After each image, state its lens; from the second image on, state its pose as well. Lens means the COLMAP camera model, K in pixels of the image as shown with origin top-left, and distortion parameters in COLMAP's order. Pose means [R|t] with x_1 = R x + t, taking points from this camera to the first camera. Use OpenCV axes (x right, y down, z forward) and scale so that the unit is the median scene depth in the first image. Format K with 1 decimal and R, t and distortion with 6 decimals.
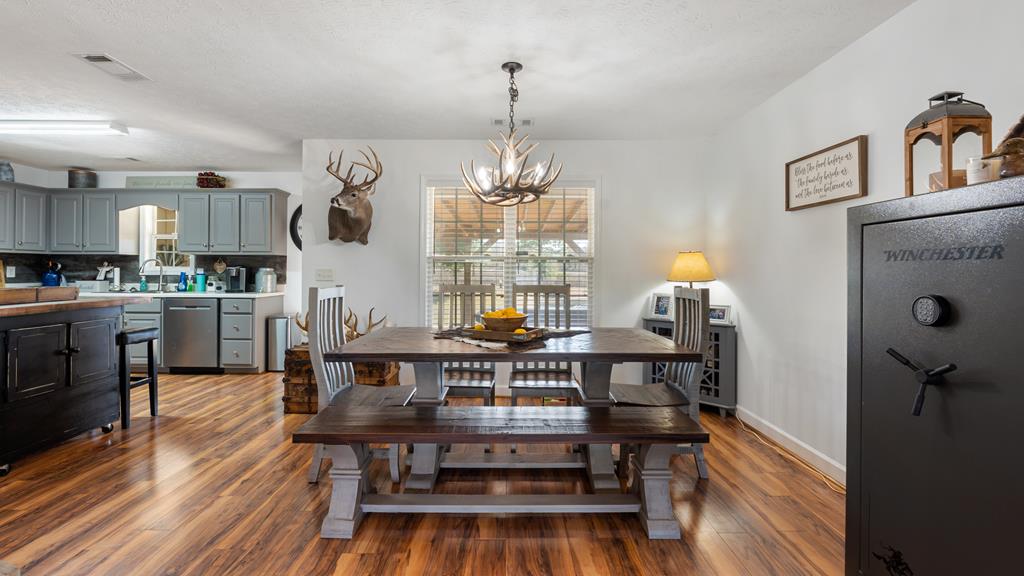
lens RADIAL K [[438.3, 0, 513.0], [0, 438.3, 265.3], [0, 0, 1]] dist [-0.006809, 0.000320]
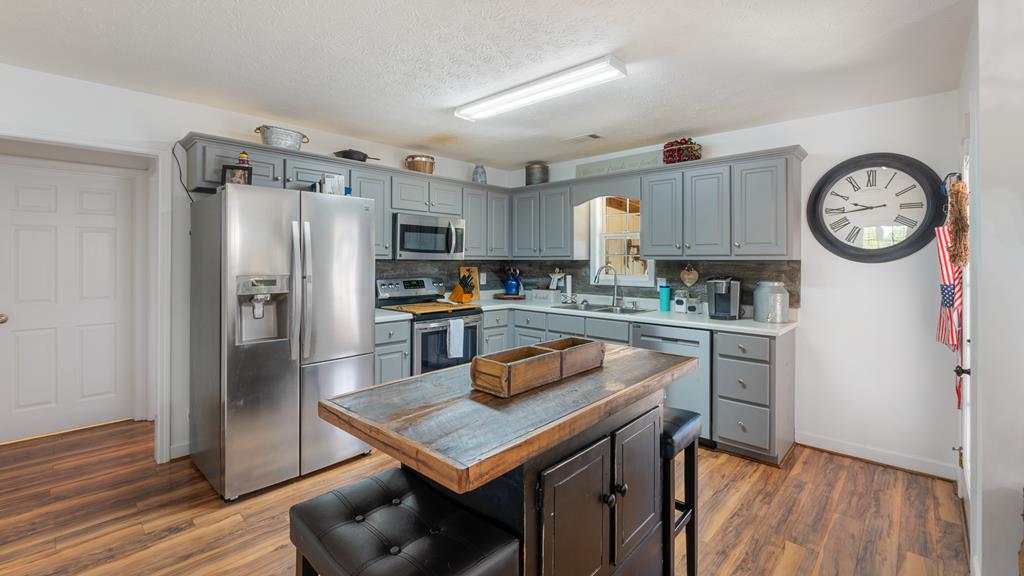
lens RADIAL K [[441.0, 0, 511.1], [0, 441.0, 279.4], [0, 0, 1]] dist [-0.004506, -0.000496]
pose [[0.726347, 0.027871, -0.686763, -0.410312], [0.008091, 0.998762, 0.049091, -0.029882], [0.687281, -0.041214, 0.725221, 0.308808]]
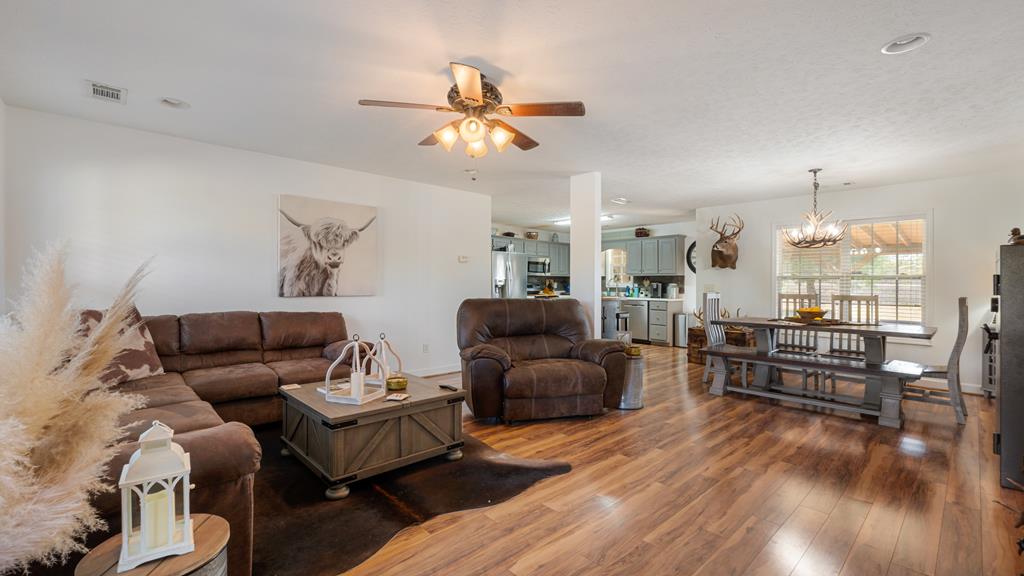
lens RADIAL K [[441.0, 0, 511.1], [0, 441.0, 279.4], [0, 0, 1]] dist [-0.004506, -0.000496]
pose [[0.678385, -0.006581, -0.734677, 0.234149], [0.005279, 0.999978, -0.004082, -0.005347], [0.734687, -0.001109, 0.678405, -0.558177]]
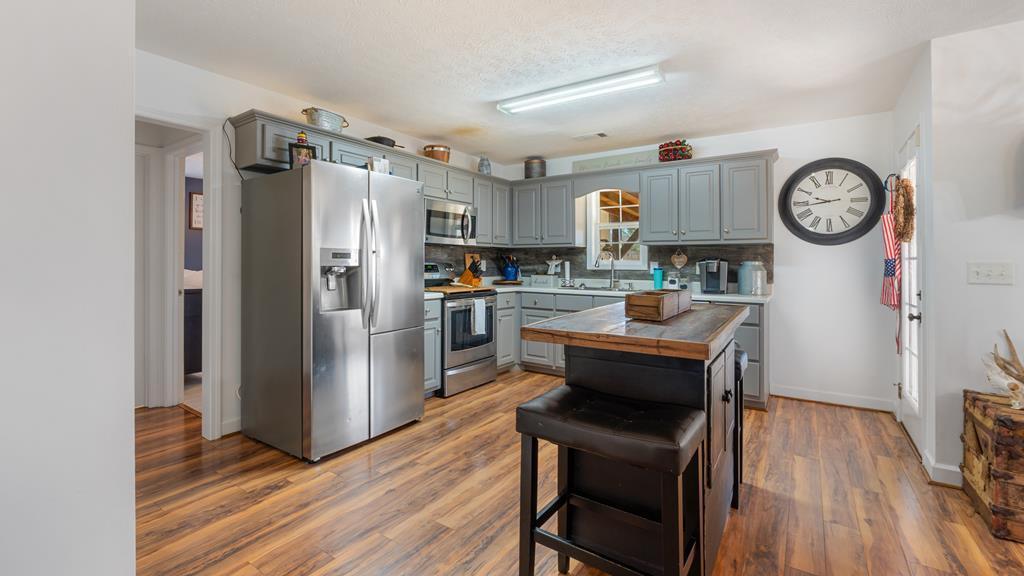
lens RADIAL K [[442.1, 0, 513.3], [0, 442.1, 281.7], [0, 0, 1]] dist [-0.001636, -0.000345]
pose [[0.828769, 0.023539, -0.559095, -0.485707], [0.005458, 0.998727, 0.050139, 0.000845], [0.559564, -0.044605, 0.827586, 0.158737]]
